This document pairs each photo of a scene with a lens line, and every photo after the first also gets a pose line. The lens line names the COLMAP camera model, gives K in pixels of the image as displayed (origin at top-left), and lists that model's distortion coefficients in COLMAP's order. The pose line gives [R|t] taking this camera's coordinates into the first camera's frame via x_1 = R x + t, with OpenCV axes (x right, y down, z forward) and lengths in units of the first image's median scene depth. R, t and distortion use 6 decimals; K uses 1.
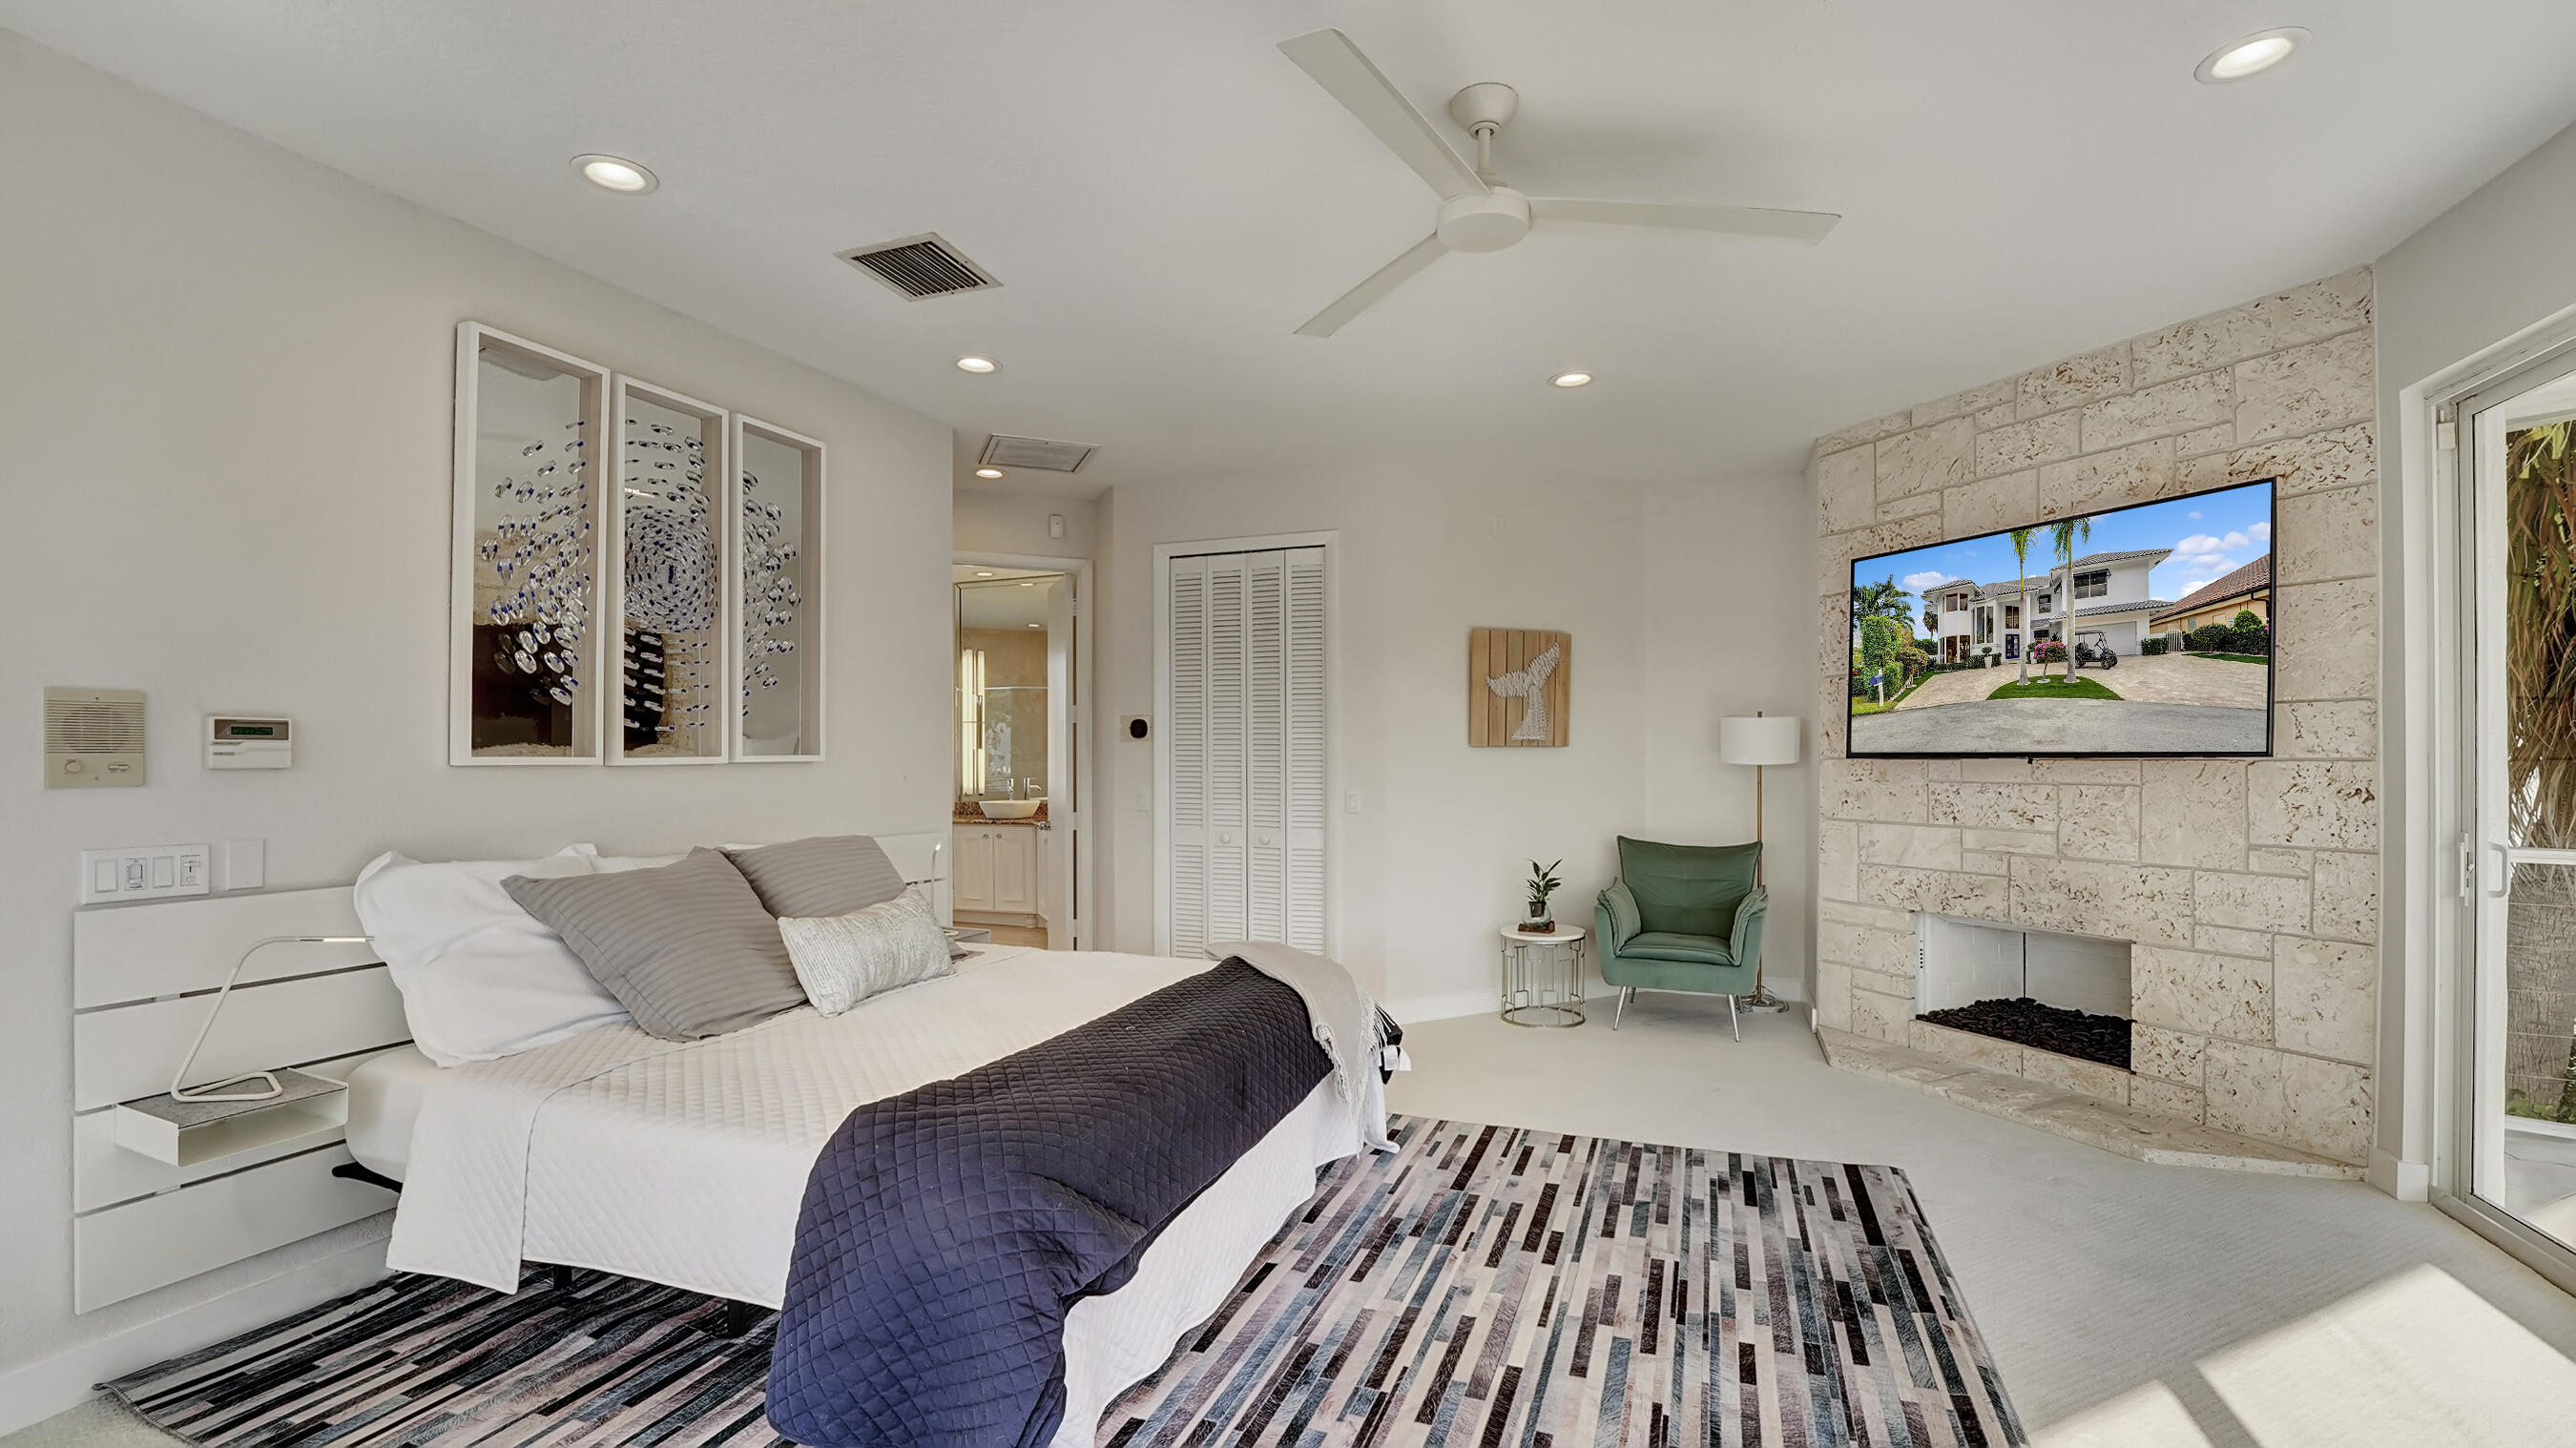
lens RADIAL K [[1067.3, 0, 1269.3], [0, 1067.3, 725.8], [0, 0, 1]] dist [-0.026501, 0.000275]
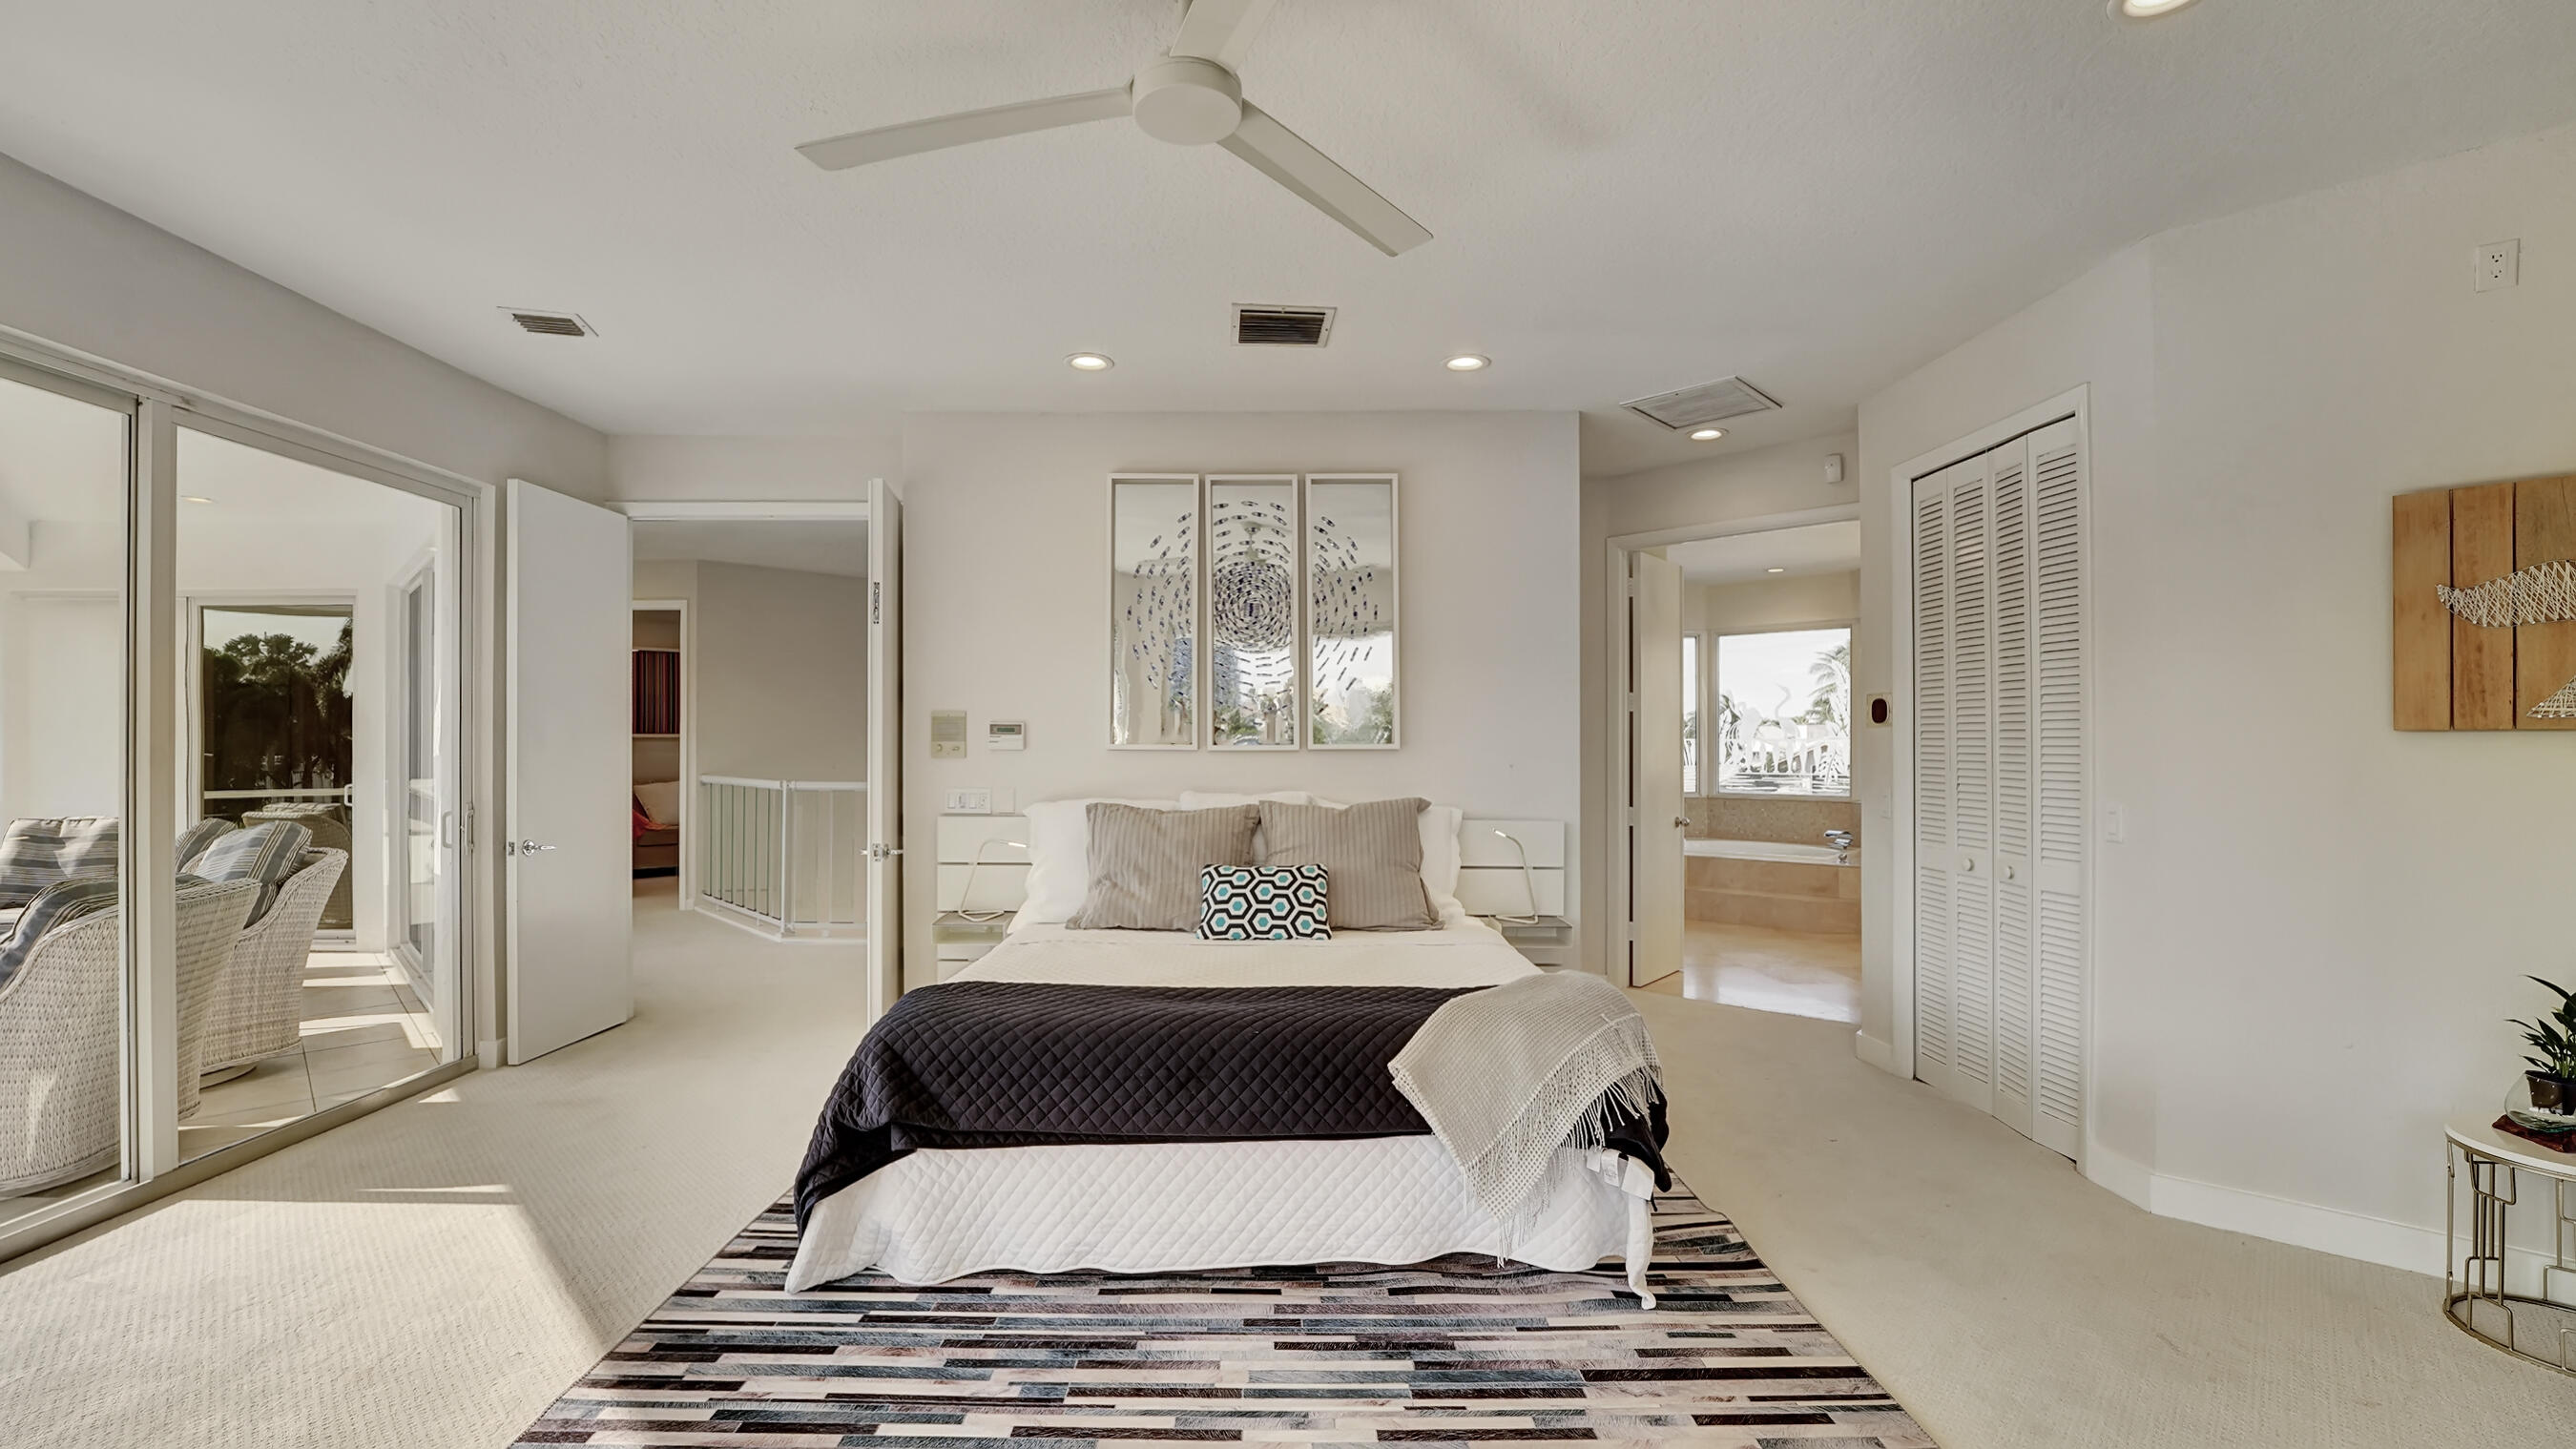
lens RADIAL K [[1048.3, 0, 1283.4], [0, 1048.3, 731.7], [0, 0, 1]] dist [-0.027543, 0.002319]
pose [[0.377171, -0.015524, -0.926014, 0.871077], [0.016202, 0.999817, -0.010161, 0.032643], [0.926002, -0.011171, 0.377353, 0.689232]]
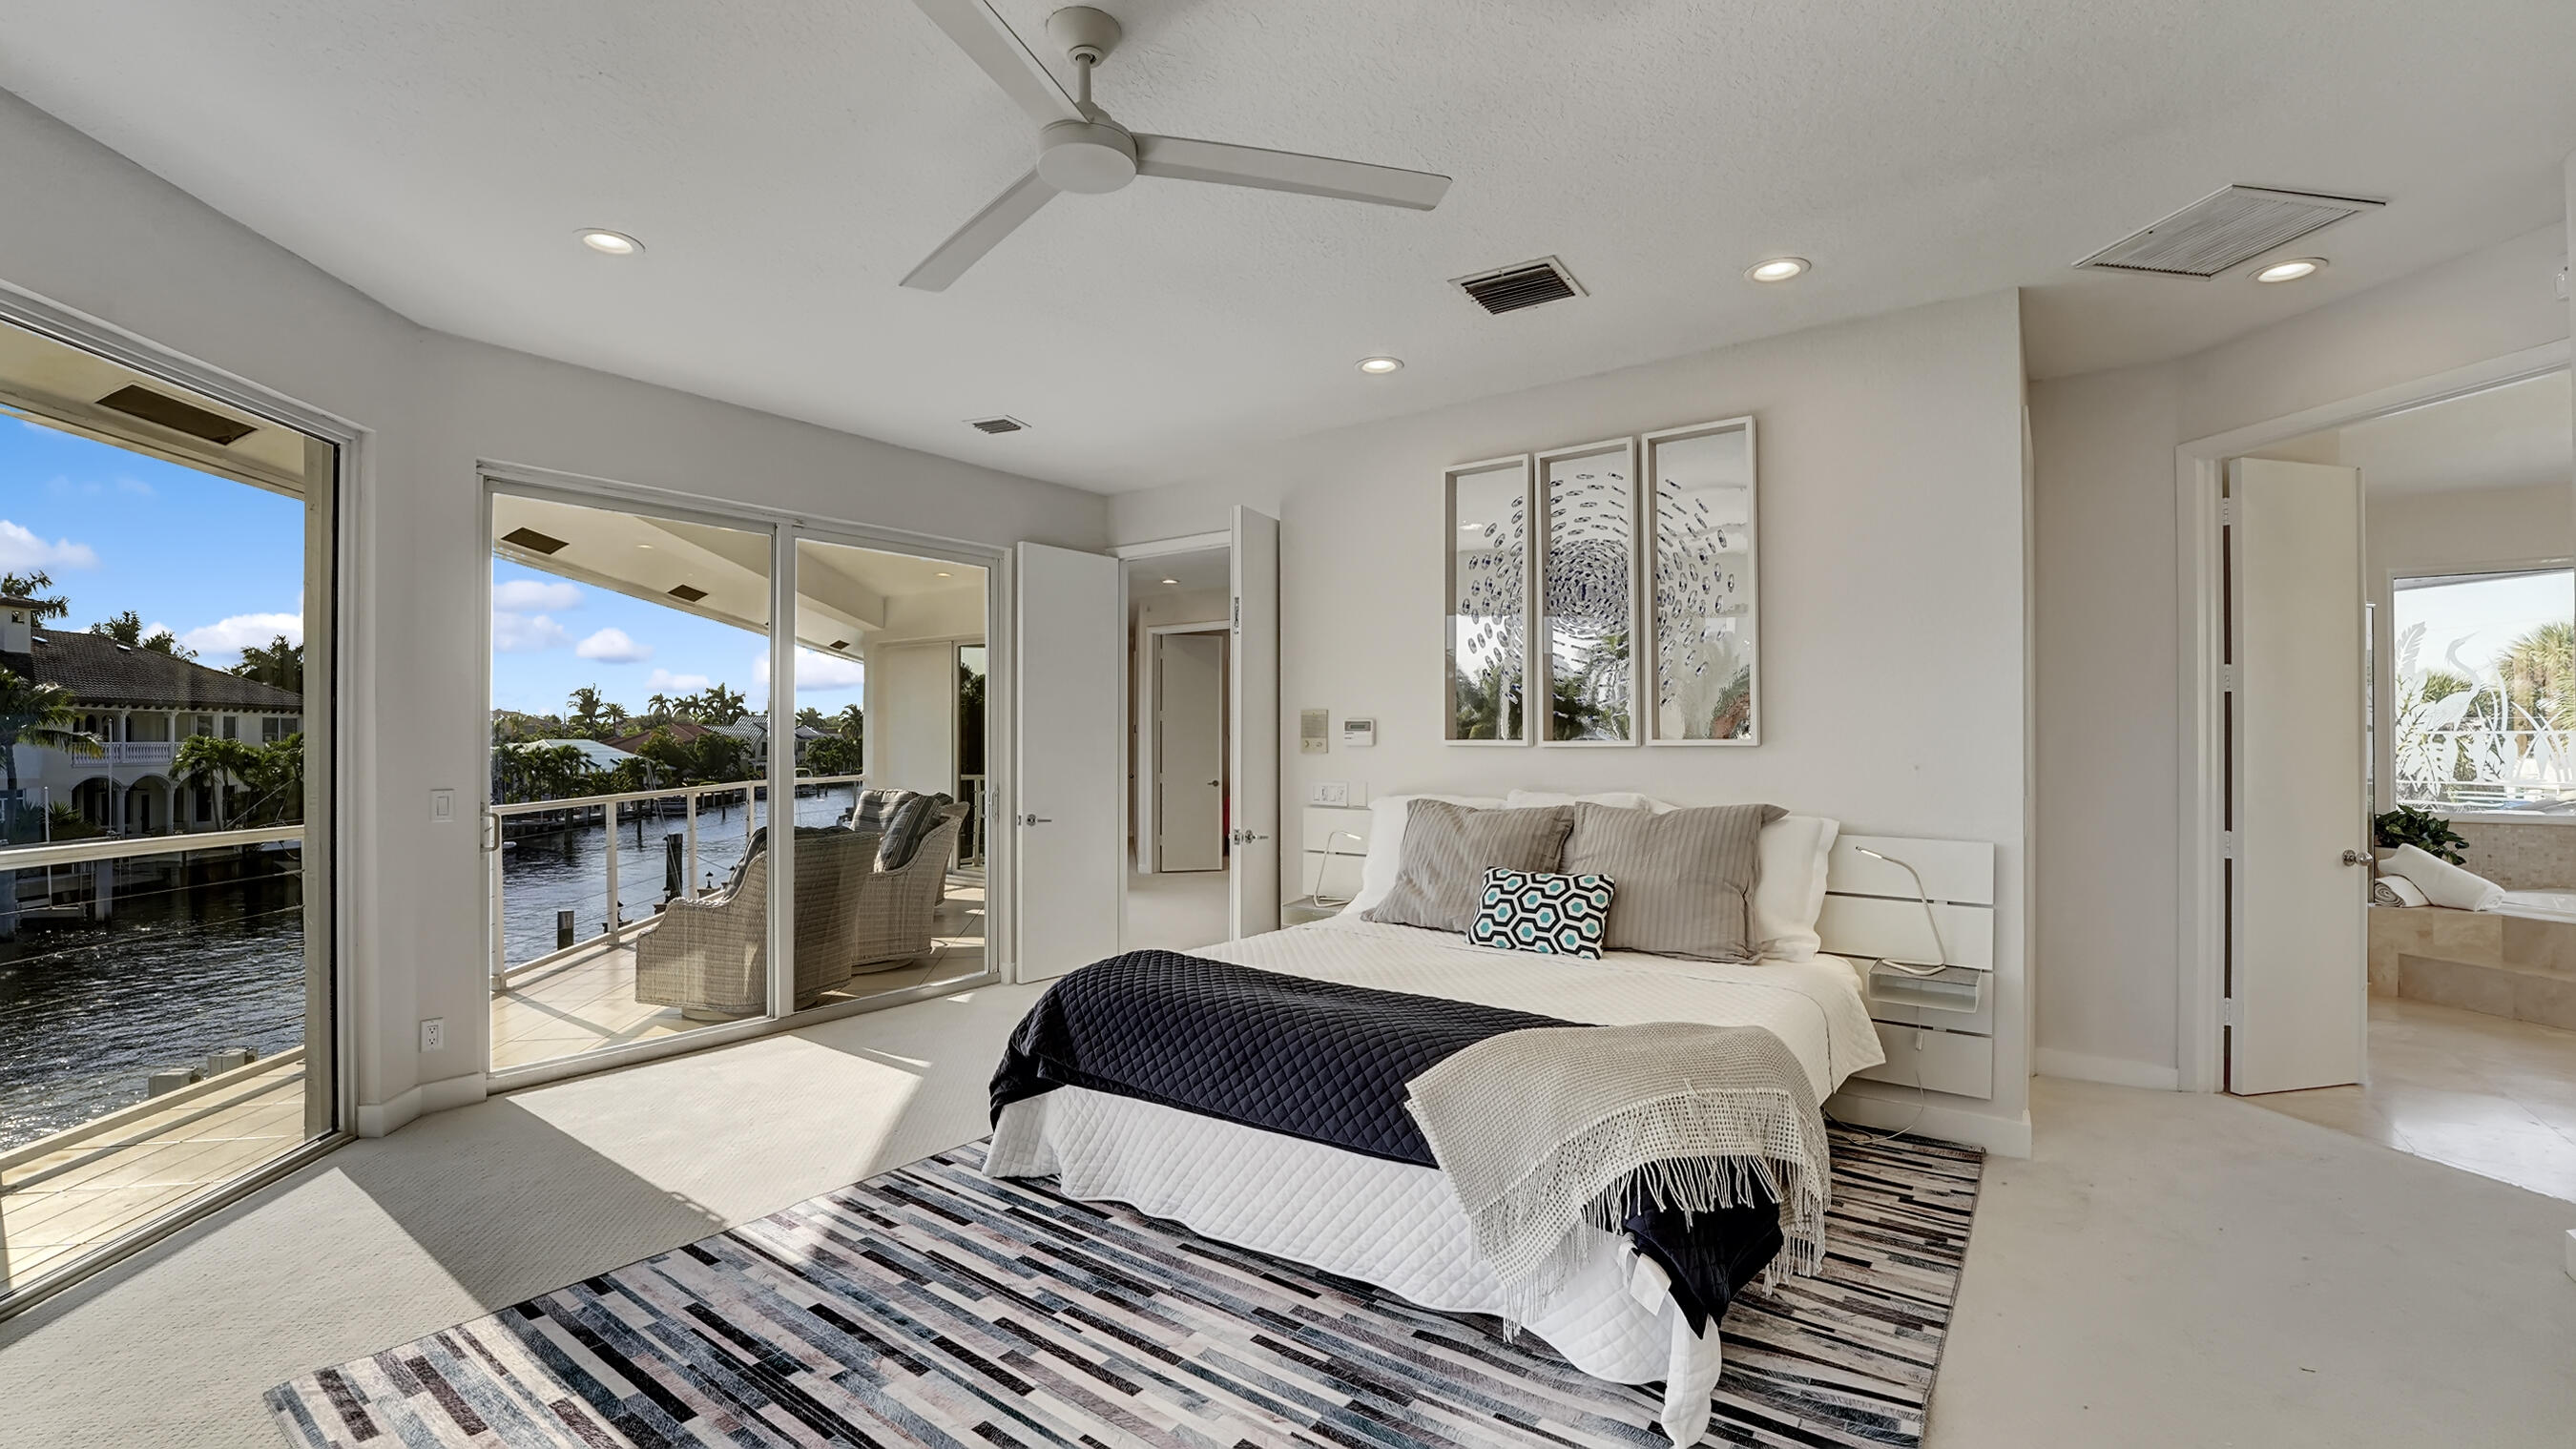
lens RADIAL K [[1067.3, 0, 1269.3], [0, 1067.3, 726.3], [0, 0, 1]] dist [-0.026501, 0.000275]
pose [[-0.254282, -0.018508, -0.966953, 0.921038], [0.014555, 0.999630, -0.022961, 0.043730], [0.967021, -0.019913, -0.253919, 1.235893]]
